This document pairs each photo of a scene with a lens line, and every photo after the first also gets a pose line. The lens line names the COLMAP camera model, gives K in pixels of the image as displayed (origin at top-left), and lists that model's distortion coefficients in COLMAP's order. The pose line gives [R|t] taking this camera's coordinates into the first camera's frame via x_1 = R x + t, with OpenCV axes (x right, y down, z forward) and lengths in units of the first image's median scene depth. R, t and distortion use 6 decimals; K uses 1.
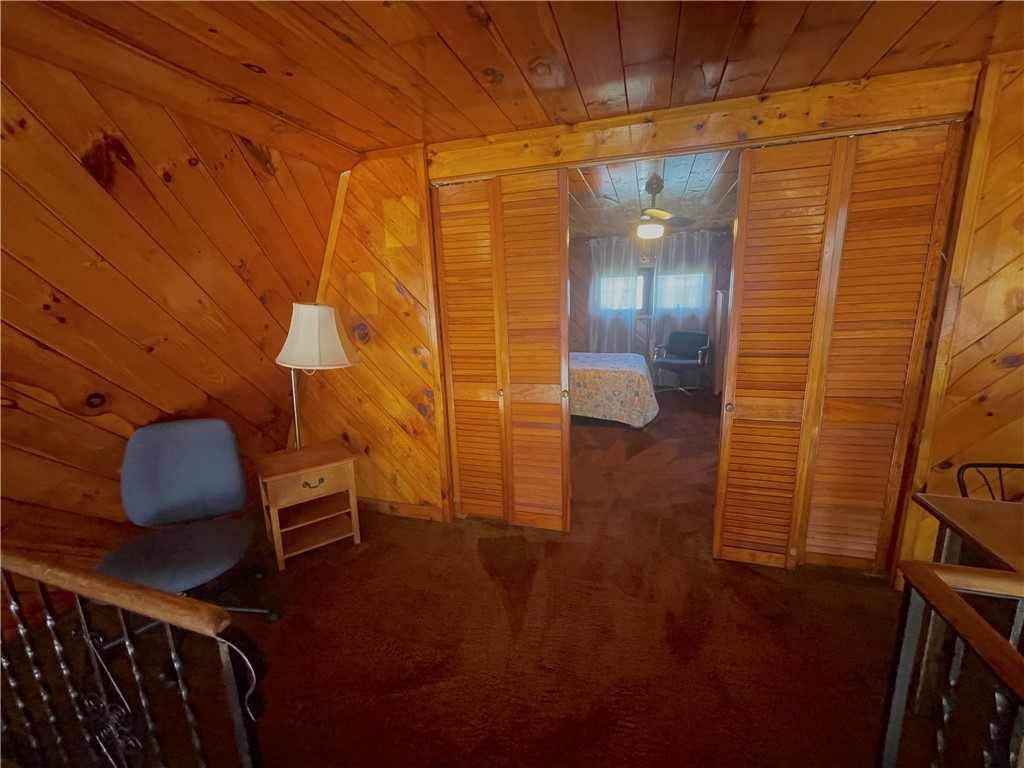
lens RADIAL K [[416.1, 0, 509.1], [0, 416.1, 383.1], [0, 0, 1]] dist [-0.000937, 0.000038]
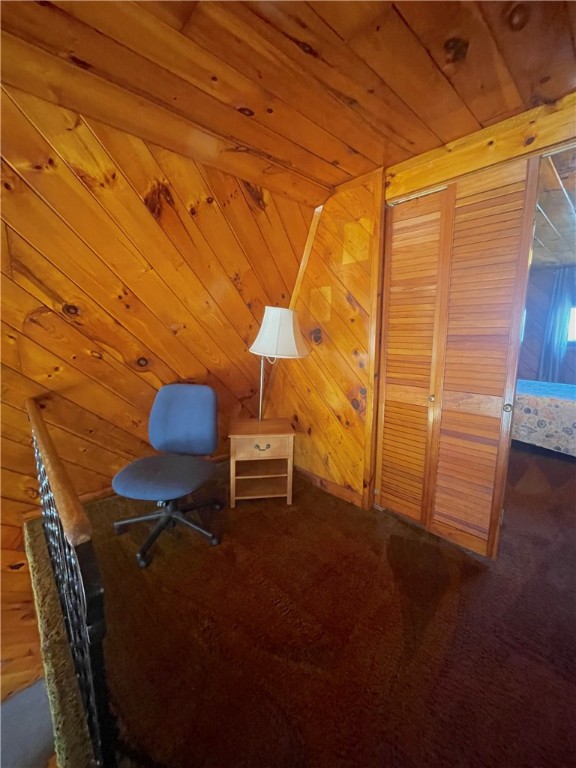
lens RADIAL K [[312.1, 0, 288.9], [0, 312.1, 381.1], [0, 0, 1]] dist [-0.000937, 0.000038]
pose [[0.872800, 0.111403, -0.475194, 0.034991], [-0.134453, 0.990811, -0.014669, 0.041857], [0.469193, 0.076694, 0.879759, 0.175692]]
